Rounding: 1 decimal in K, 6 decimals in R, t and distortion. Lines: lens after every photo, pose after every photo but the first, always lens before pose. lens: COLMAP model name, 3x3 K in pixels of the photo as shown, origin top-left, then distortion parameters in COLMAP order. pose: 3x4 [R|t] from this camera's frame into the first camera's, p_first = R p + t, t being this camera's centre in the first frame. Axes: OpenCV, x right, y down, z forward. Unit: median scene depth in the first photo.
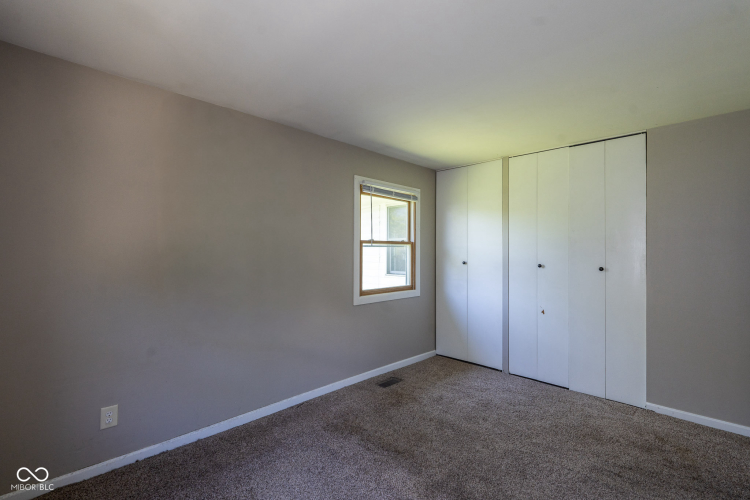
lens RADIAL K [[344.7, 0, 375.0], [0, 344.7, 250.0], [0, 0, 1]] dist [0.000549, 0.000206]
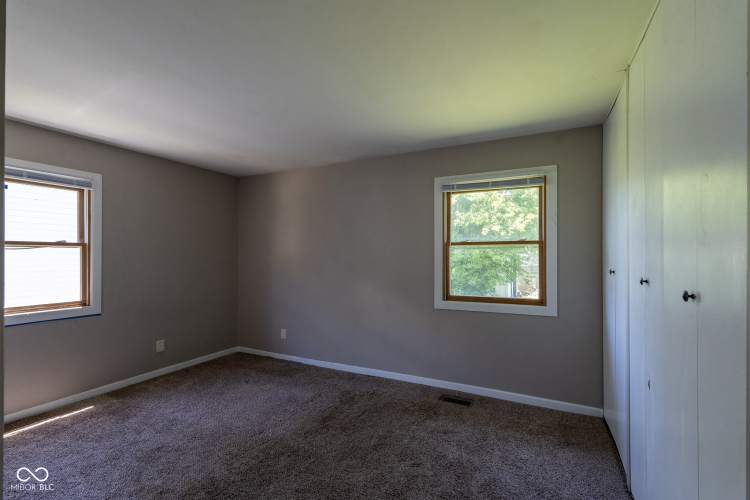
lens RADIAL K [[327.5, 0, 374.4], [0, 327.5, 258.6], [0, 0, 1]] dist [-0.000110, 0.000003]
pose [[0.313841, -0.008874, -0.949434, 0.782670], [0.003840, 0.999960, -0.008077, 0.022996], [0.949468, -0.001111, 0.313862, 0.534351]]
